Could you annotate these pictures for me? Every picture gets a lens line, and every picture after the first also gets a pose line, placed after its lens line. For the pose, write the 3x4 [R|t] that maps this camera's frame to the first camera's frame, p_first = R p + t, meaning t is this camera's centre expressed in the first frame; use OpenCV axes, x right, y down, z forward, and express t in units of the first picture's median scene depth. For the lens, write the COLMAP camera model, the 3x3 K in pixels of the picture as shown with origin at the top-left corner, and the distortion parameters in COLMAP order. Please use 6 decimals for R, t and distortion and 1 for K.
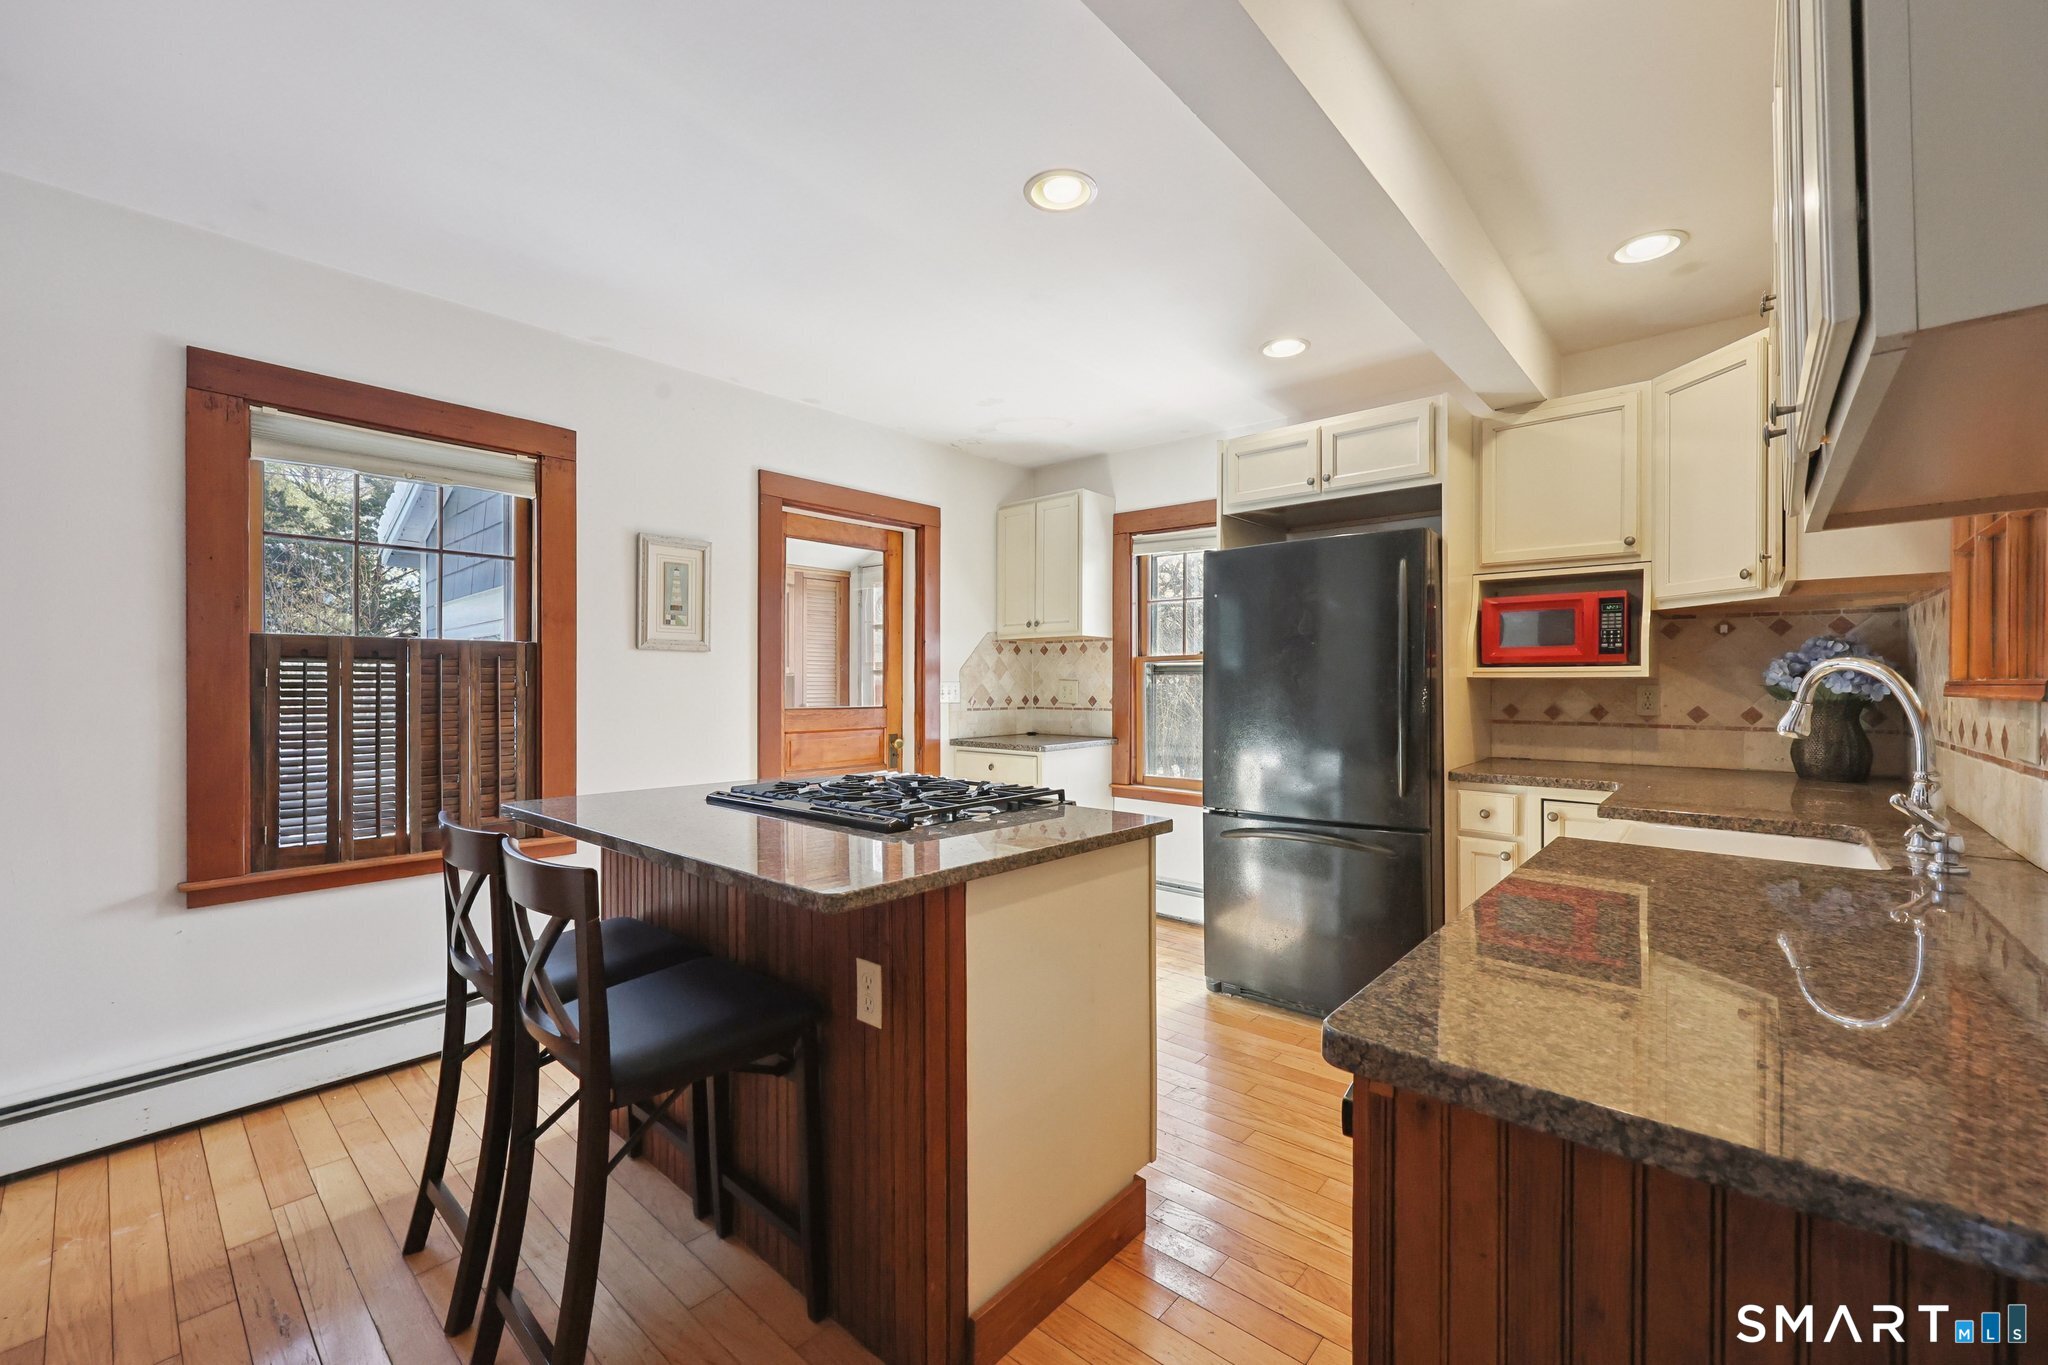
lens RADIAL K [[824.7, 0, 1025.1], [0, 824.7, 680.1], [0, 0, 1]] dist [-0.000912, -0.000078]
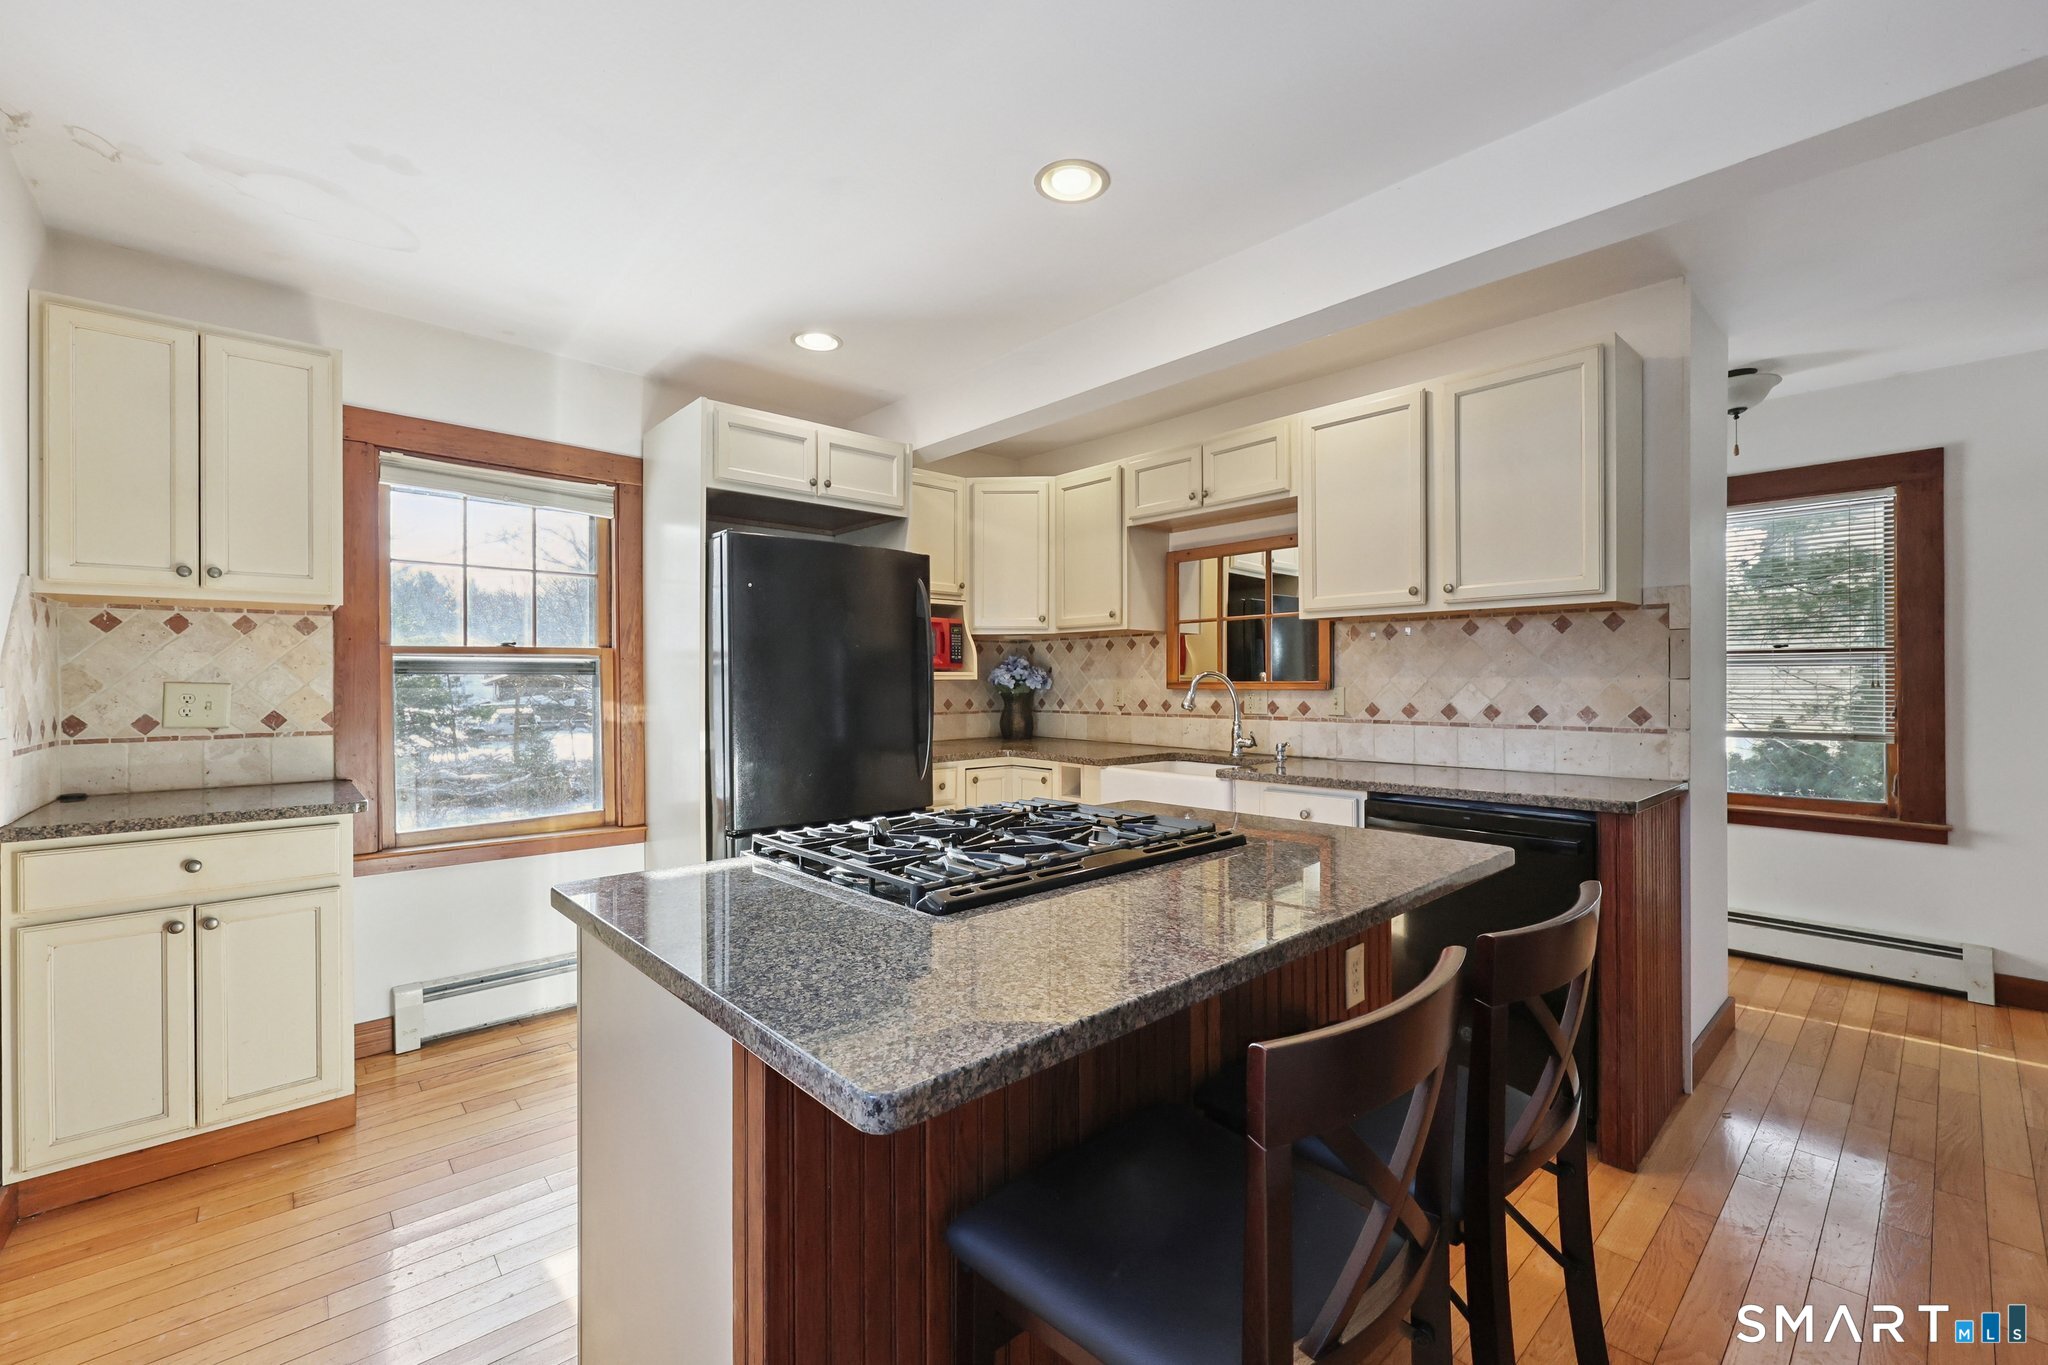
lens RADIAL K [[836.3, 0, 1032.0], [0, 836.3, 677.1], [0, 0, 1]] dist [0.000026, -0.000016]
pose [[0.116840, 0.005128, 0.993138, -0.673796], [0.002199, 0.999983, -0.005422, 0.000424], [-0.993148, 0.002818, 0.116826, 0.670496]]
